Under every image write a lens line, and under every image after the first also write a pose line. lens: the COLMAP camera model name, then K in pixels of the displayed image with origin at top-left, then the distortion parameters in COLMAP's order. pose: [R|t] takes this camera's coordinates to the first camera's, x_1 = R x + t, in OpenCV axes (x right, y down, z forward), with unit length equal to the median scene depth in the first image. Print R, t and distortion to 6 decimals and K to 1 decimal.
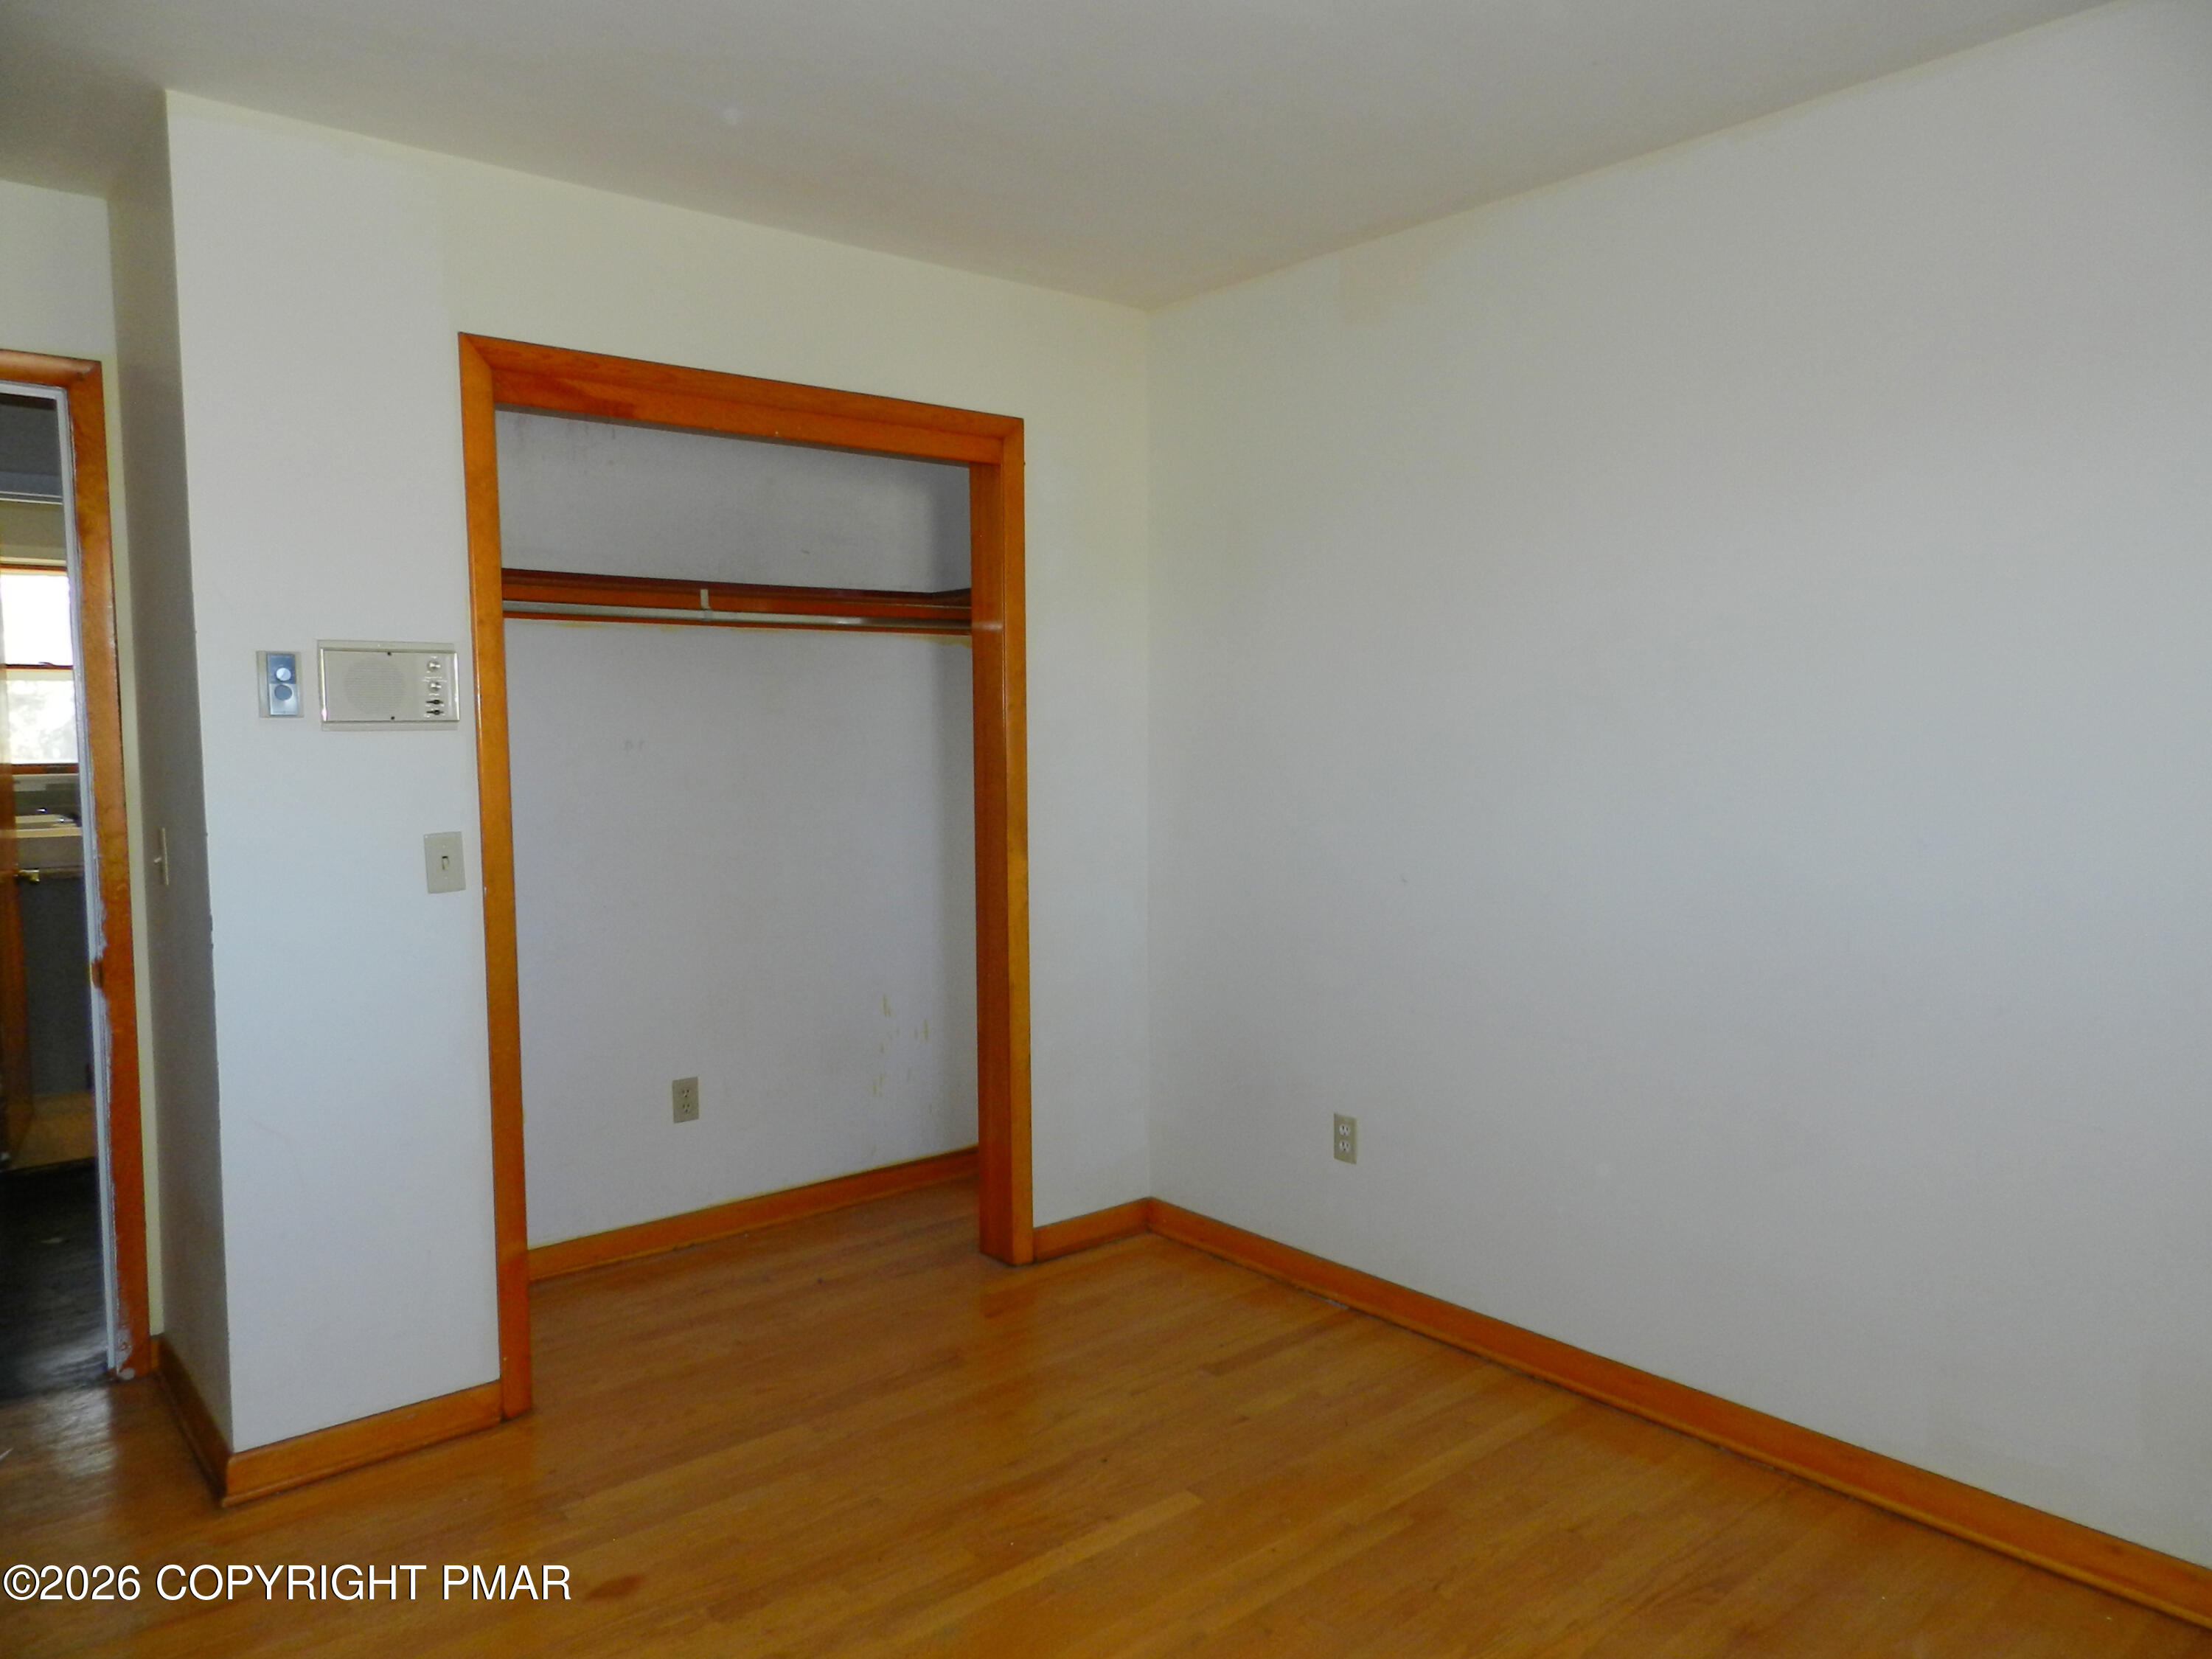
lens RADIAL K [[1567.3, 0, 1100.6], [0, 1567.3, 832.9], [0, 0, 1]] dist [0.025900, -0.001472]
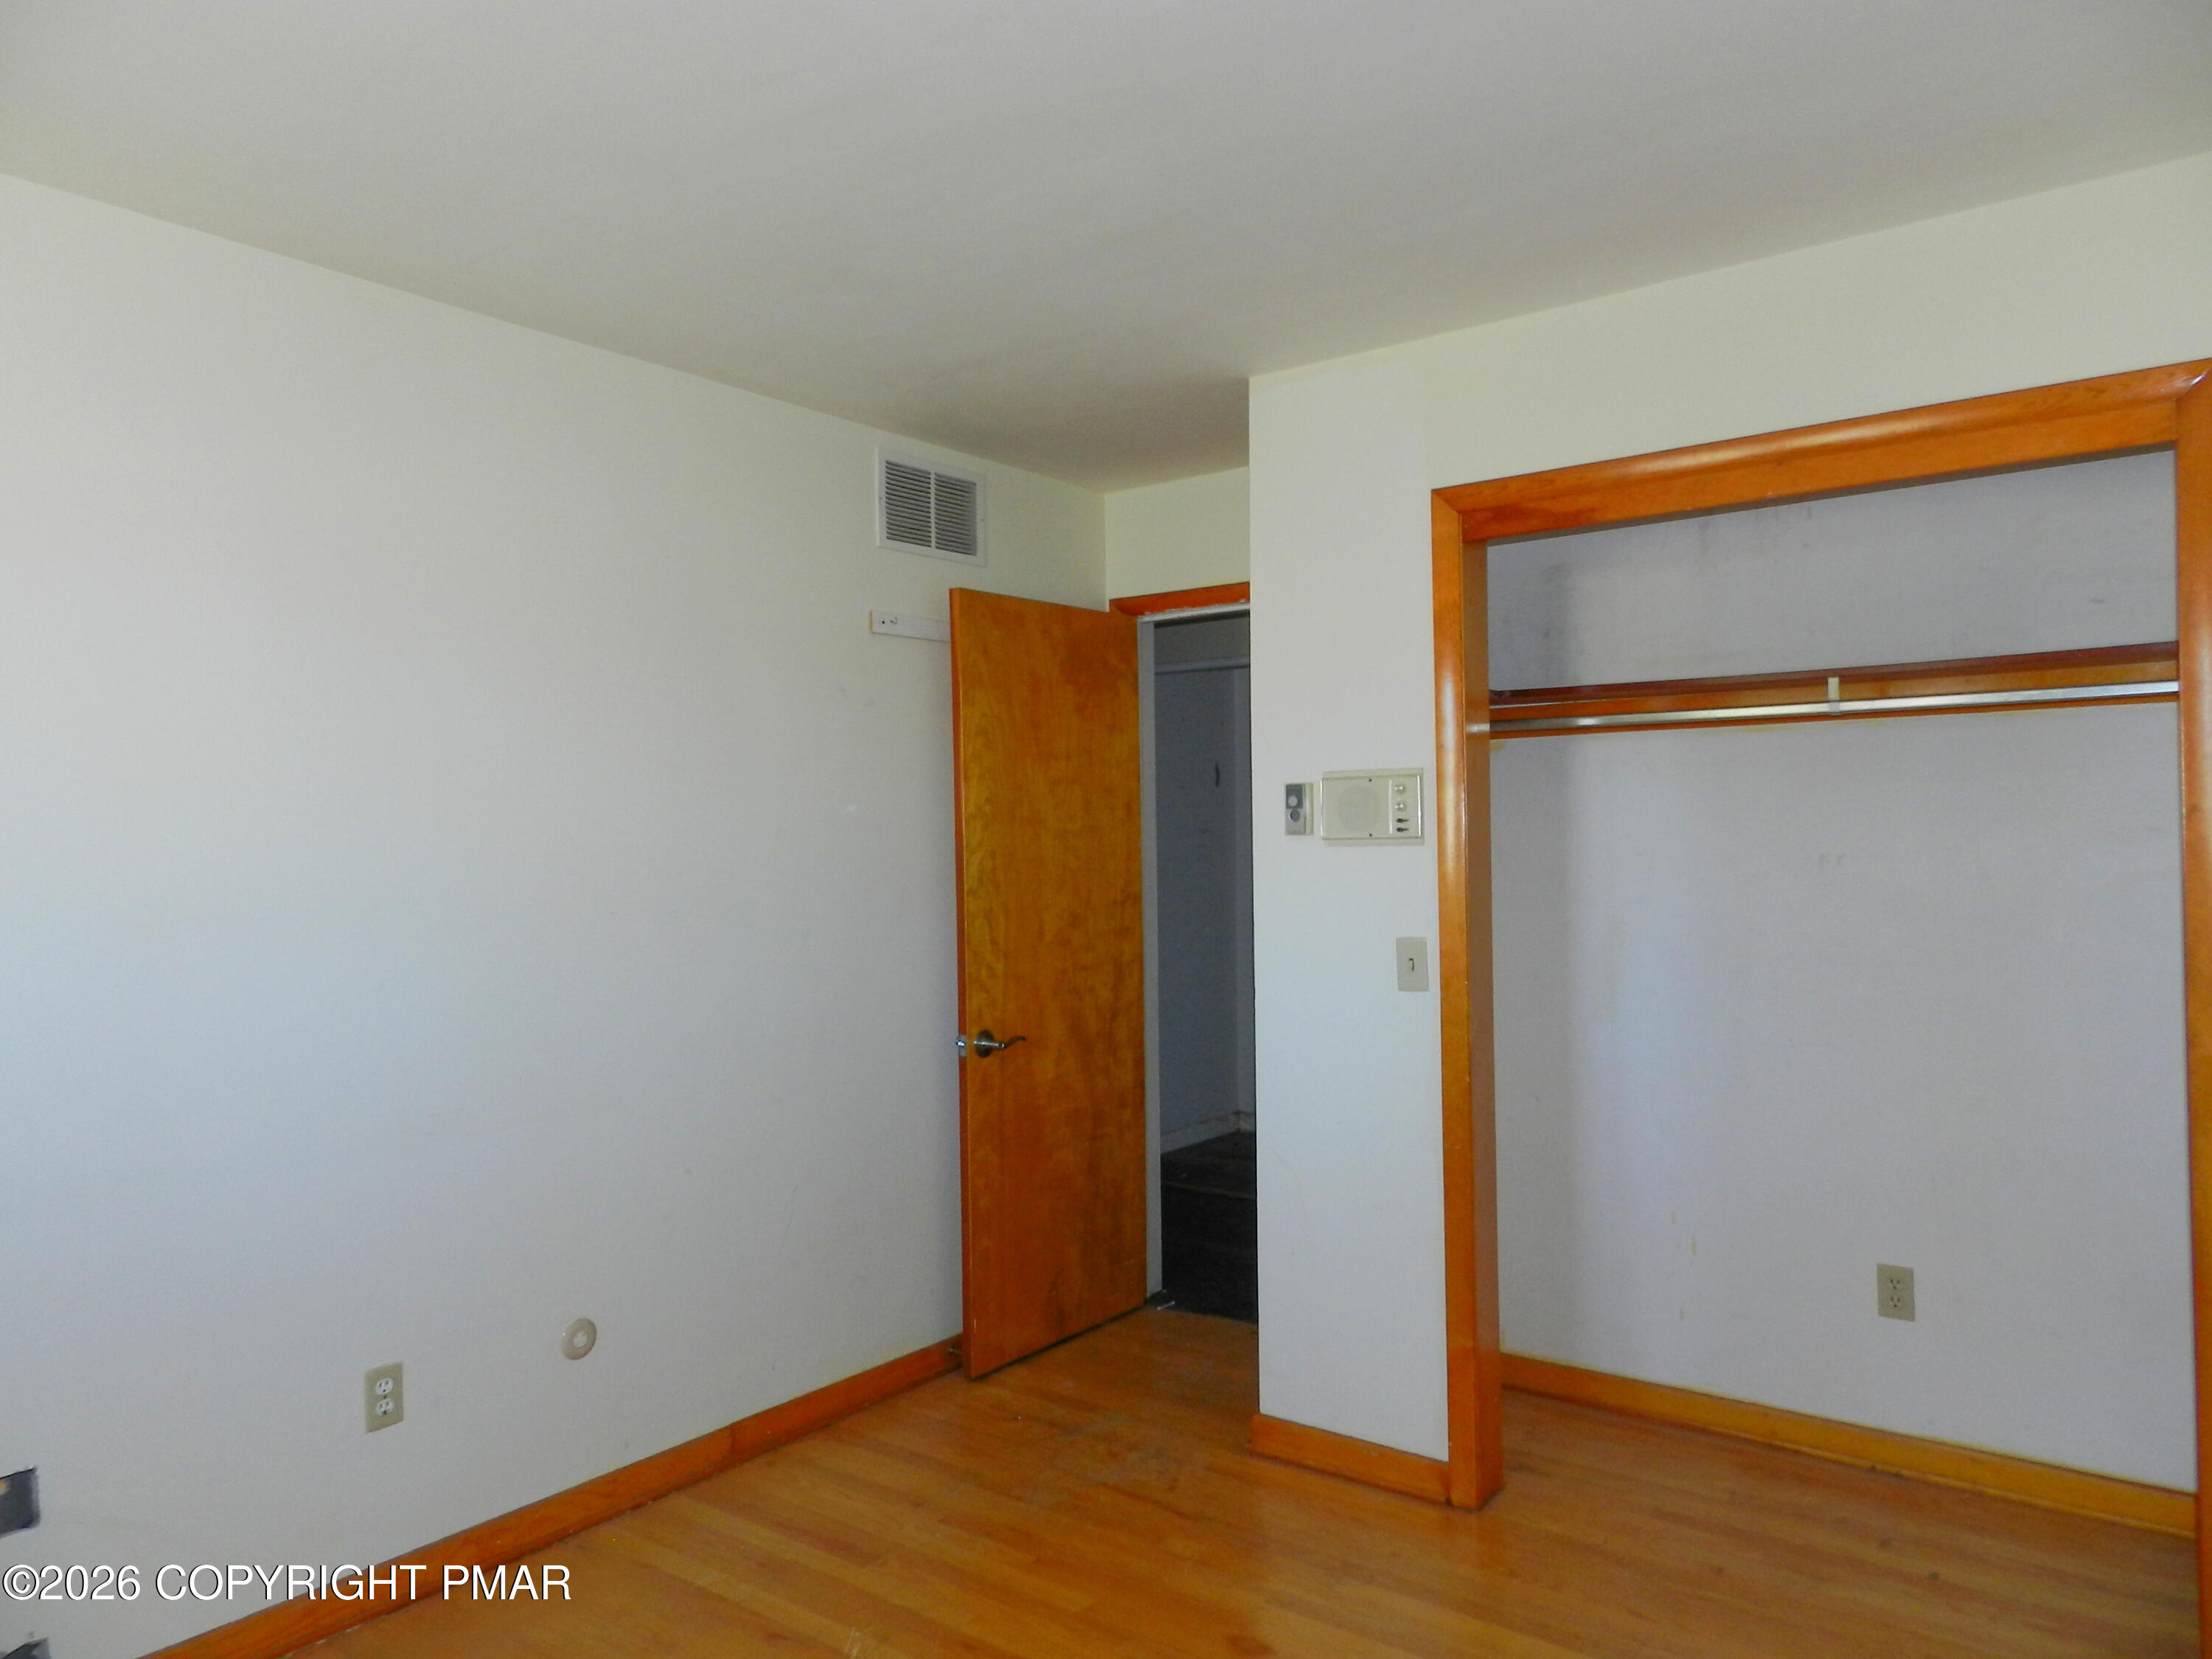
lens RADIAL K [[1478.0, 0, 1003.7], [0, 1478.0, 826.0], [0, 0, 1]] dist [0.009655, 0.003033]
pose [[0.185954, -0.006517, -0.982537, 0.535546], [-0.058849, 0.998109, -0.017758, -0.041483], [0.980795, 0.061124, 0.185219, 0.498801]]
